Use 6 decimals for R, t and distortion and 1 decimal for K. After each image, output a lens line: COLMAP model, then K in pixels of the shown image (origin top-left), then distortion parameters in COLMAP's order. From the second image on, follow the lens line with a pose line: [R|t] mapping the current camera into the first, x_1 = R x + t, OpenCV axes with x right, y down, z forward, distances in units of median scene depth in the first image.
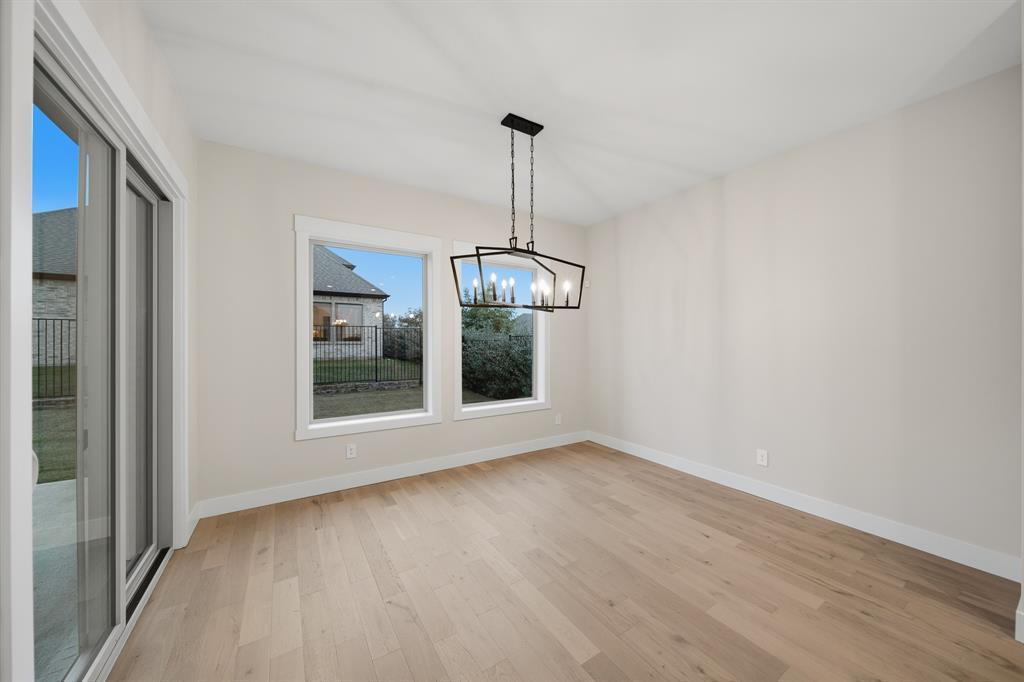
lens RADIAL K [[364.0, 0, 505.8], [0, 364.0, 344.2], [0, 0, 1]] dist [0.000065, -0.001231]
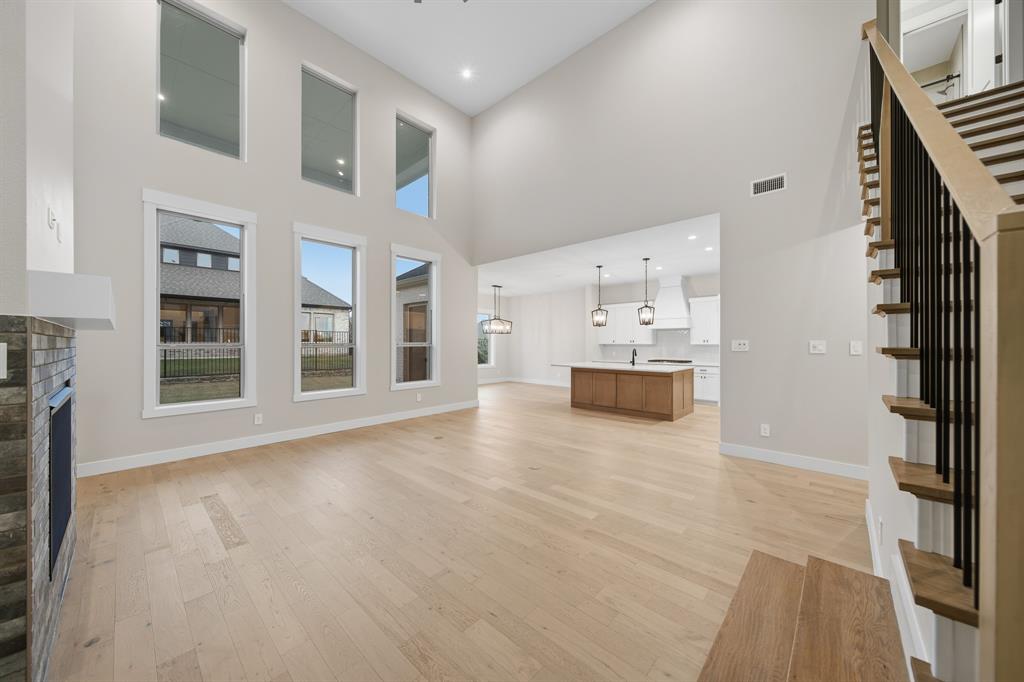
lens RADIAL K [[364.0, 0, 512.2], [0, 364.0, 343.0], [0, 0, 1]] dist [0.000065, -0.001231]
pose [[0.959313, 0.005565, 0.282291, -0.204932], [-0.003119, 0.999954, -0.009114, 0.007266], [-0.282329, 0.007862, 0.959286, -0.631087]]
